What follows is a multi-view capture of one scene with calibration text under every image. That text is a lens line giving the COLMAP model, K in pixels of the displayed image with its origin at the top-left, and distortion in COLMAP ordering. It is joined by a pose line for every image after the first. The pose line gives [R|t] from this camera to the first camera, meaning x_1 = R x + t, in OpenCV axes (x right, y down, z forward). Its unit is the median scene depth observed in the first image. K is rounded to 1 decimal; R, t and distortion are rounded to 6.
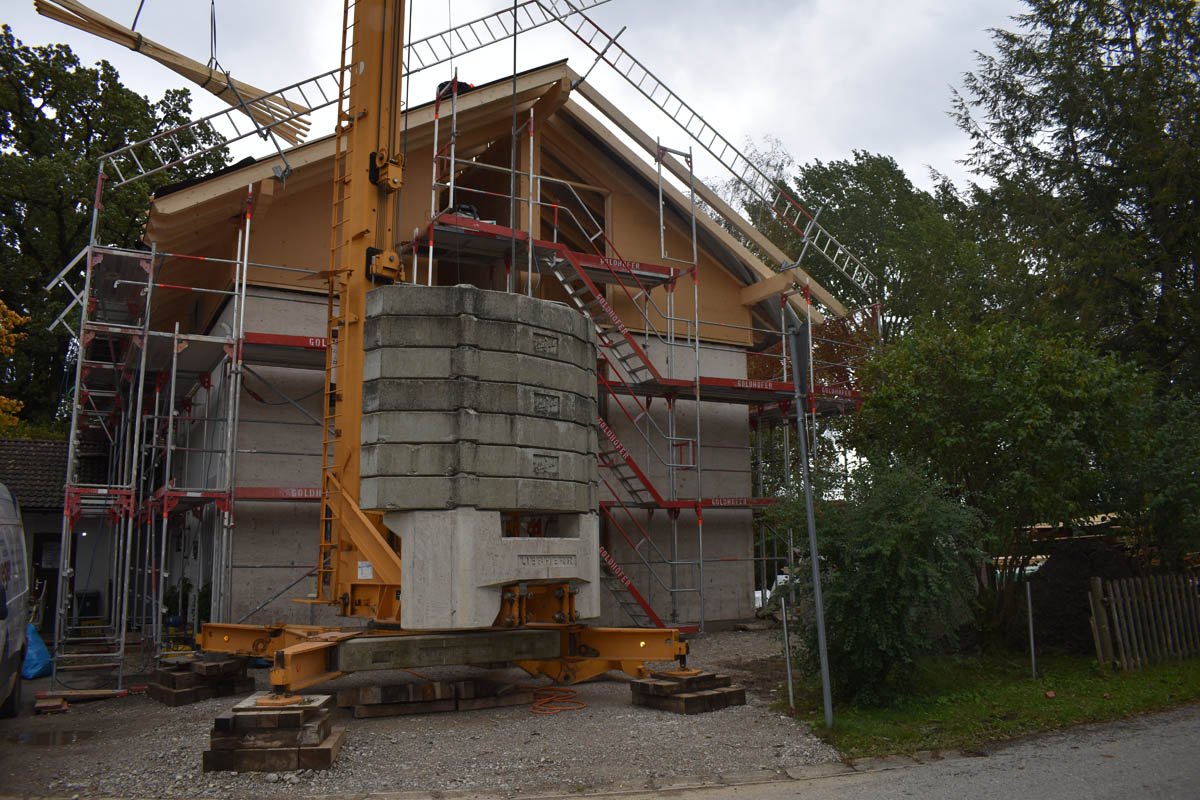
lens RADIAL K [[919.3, 0, 600.0], [0, 919.3, 400.0], [0, 0, 1]] dist [-0.112094, 0.054228]
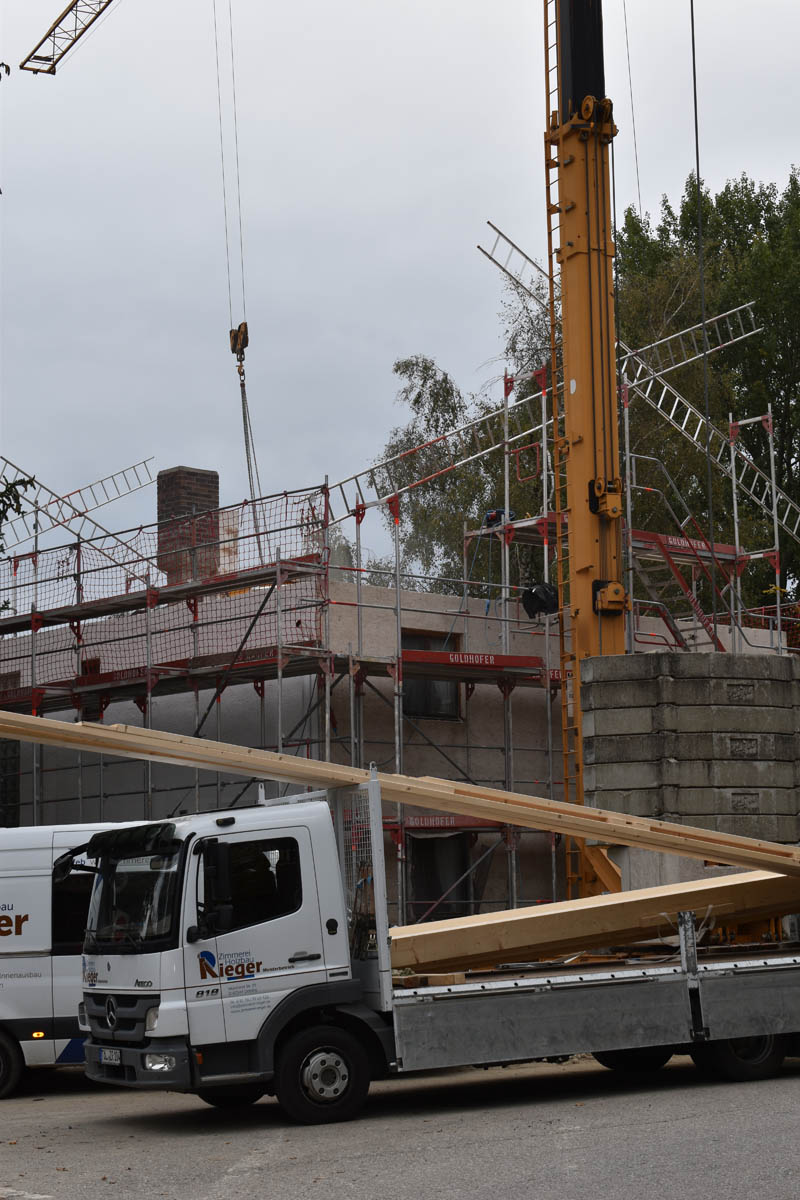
lens RADIAL K [[2309.5, 0, 400.0], [0, 2309.5, 600.0], [0, 0, 1]] dist [-0.008598, -0.045200]
pose [[0.913834, -0.060791, -0.401512, 0.719116], [0.074280, 0.997073, 0.018099, -0.263462], [0.399237, -0.046364, 0.915675, -1.783028]]
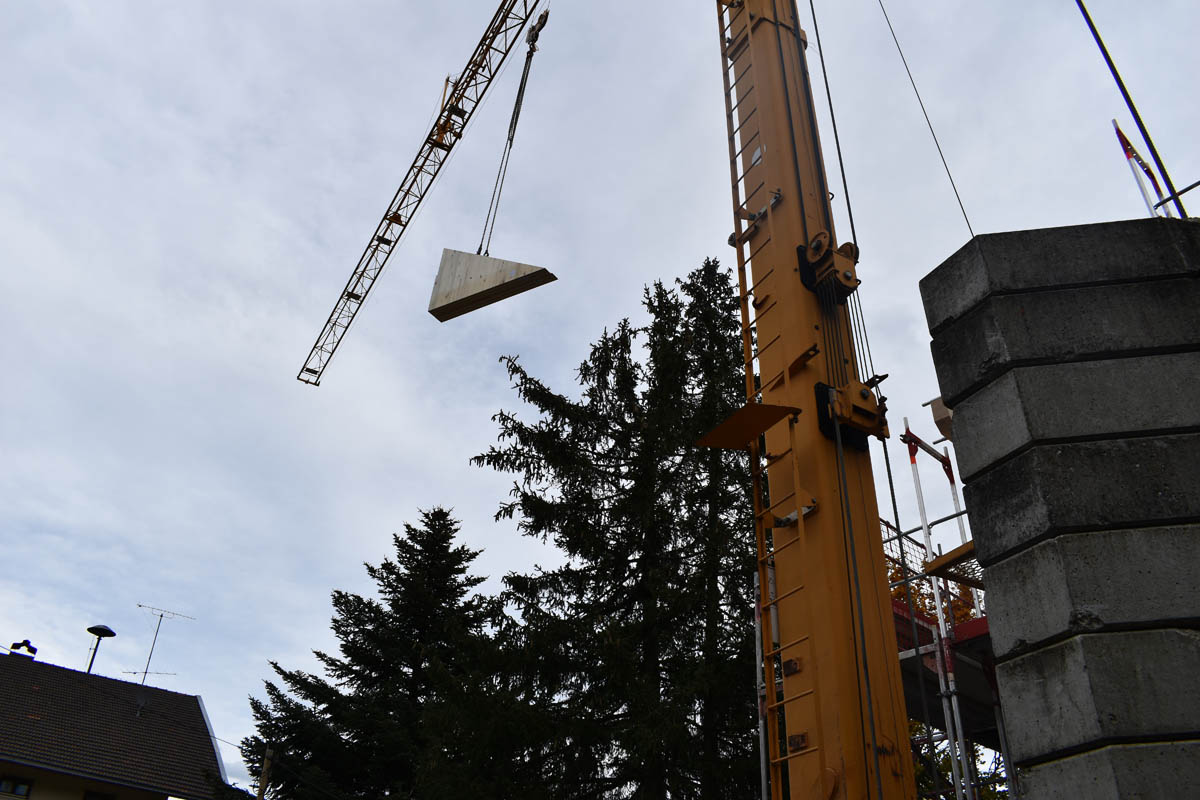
lens RADIAL K [[919.3, 0, 600.0], [0, 919.3, 400.0], [0, 0, 1]] dist [-0.112094, 0.054228]
pose [[0.946216, -0.148836, -0.287268, -0.280214], [0.006690, 0.896714, -0.442560, 0.101266], [0.323466, 0.416836, 0.849481, 0.635144]]
